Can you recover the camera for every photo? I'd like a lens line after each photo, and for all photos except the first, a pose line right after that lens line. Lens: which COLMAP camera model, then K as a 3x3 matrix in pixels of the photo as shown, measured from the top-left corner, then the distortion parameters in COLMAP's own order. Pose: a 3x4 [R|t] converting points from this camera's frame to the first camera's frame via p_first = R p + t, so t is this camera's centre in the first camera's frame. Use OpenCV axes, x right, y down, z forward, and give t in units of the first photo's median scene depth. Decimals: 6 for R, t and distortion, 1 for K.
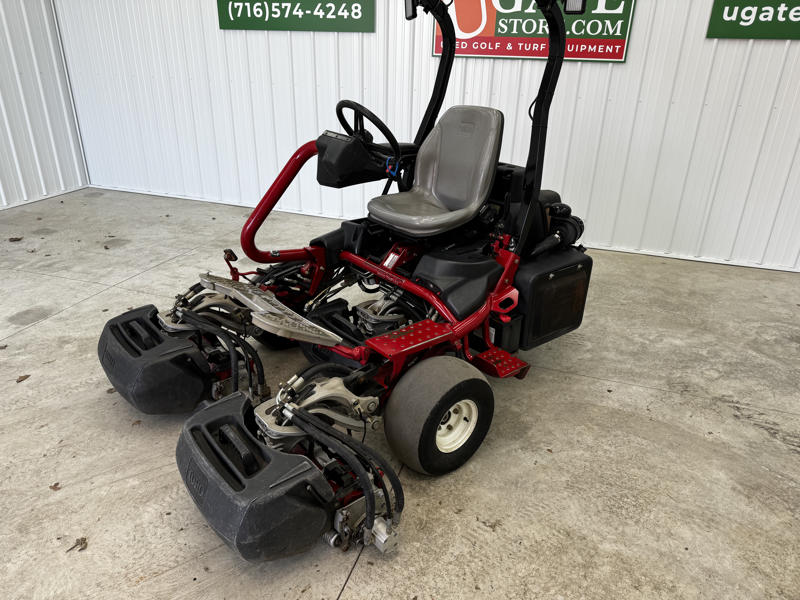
lens RADIAL K [[563.2, 0, 401.3], [0, 563.2, 306.2], [0, 0, 1]] dist [0.025885, -0.035075]
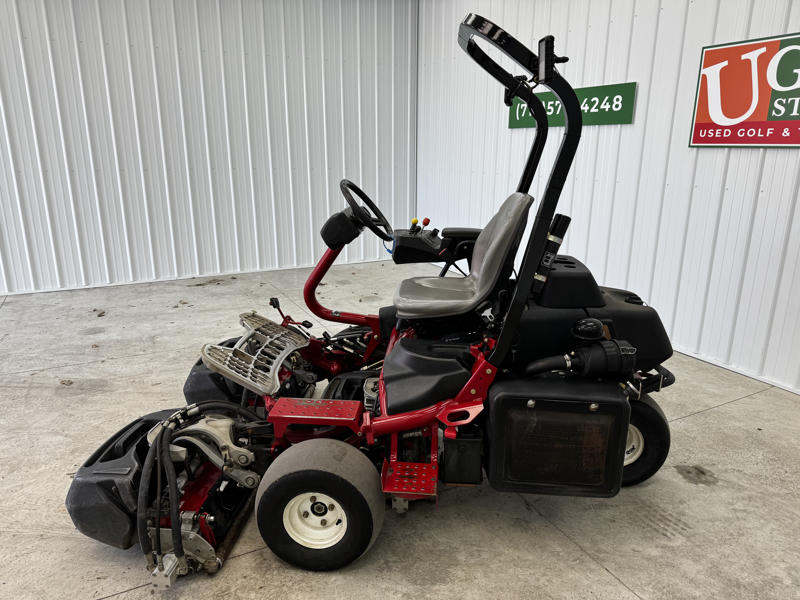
lens RADIAL K [[563.2, 0, 397.1], [0, 563.2, 298.4], [0, 0, 1]] dist [0.025885, -0.035075]
pose [[0.712191, 0.163355, -0.682714, 0.577290], [-0.280230, 0.957854, -0.063141, -0.082170], [0.643626, 0.236286, 0.727952, 0.260415]]
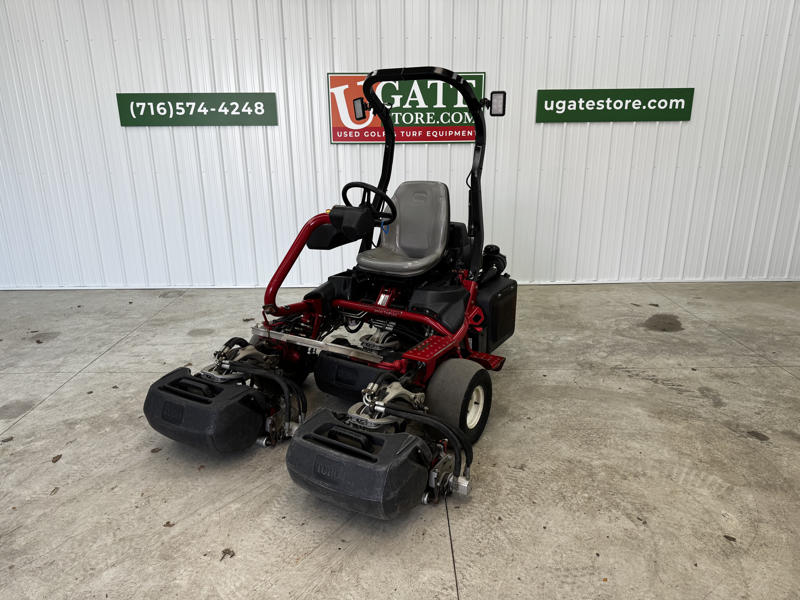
lens RADIAL K [[563.2, 0, 408.1], [0, 563.2, 304.3], [0, 0, 1]] dist [0.025885, -0.035075]
pose [[0.940554, -0.129696, 0.313907, -0.339771], [0.168284, 0.980753, -0.099011, 0.059656], [-0.295024, 0.145951, 0.944277, -0.200608]]
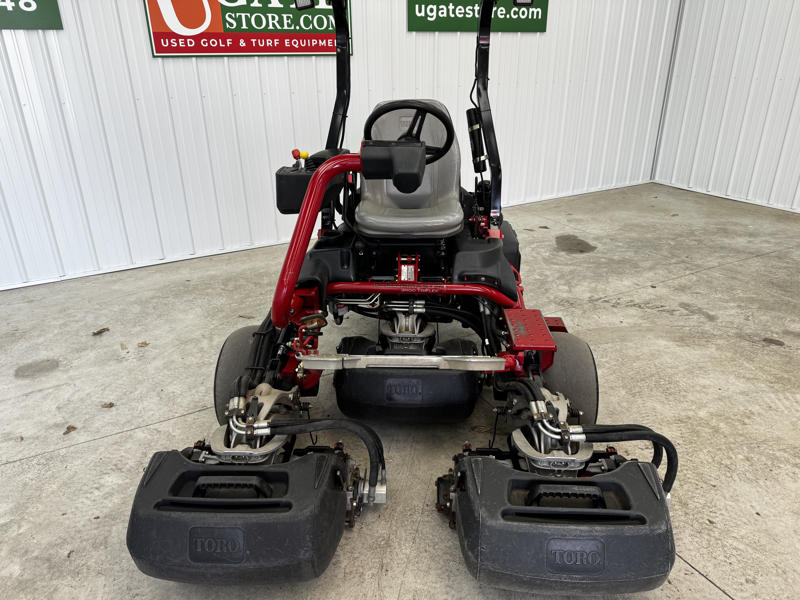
lens RADIAL K [[563.2, 0, 407.8], [0, 563.2, 299.5], [0, 0, 1]] dist [0.025885, -0.035075]
pose [[0.664178, -0.325521, 0.672982, -0.600359], [0.332849, 0.934834, 0.123685, -0.141978], [-0.669388, 0.141852, 0.729245, 0.317498]]
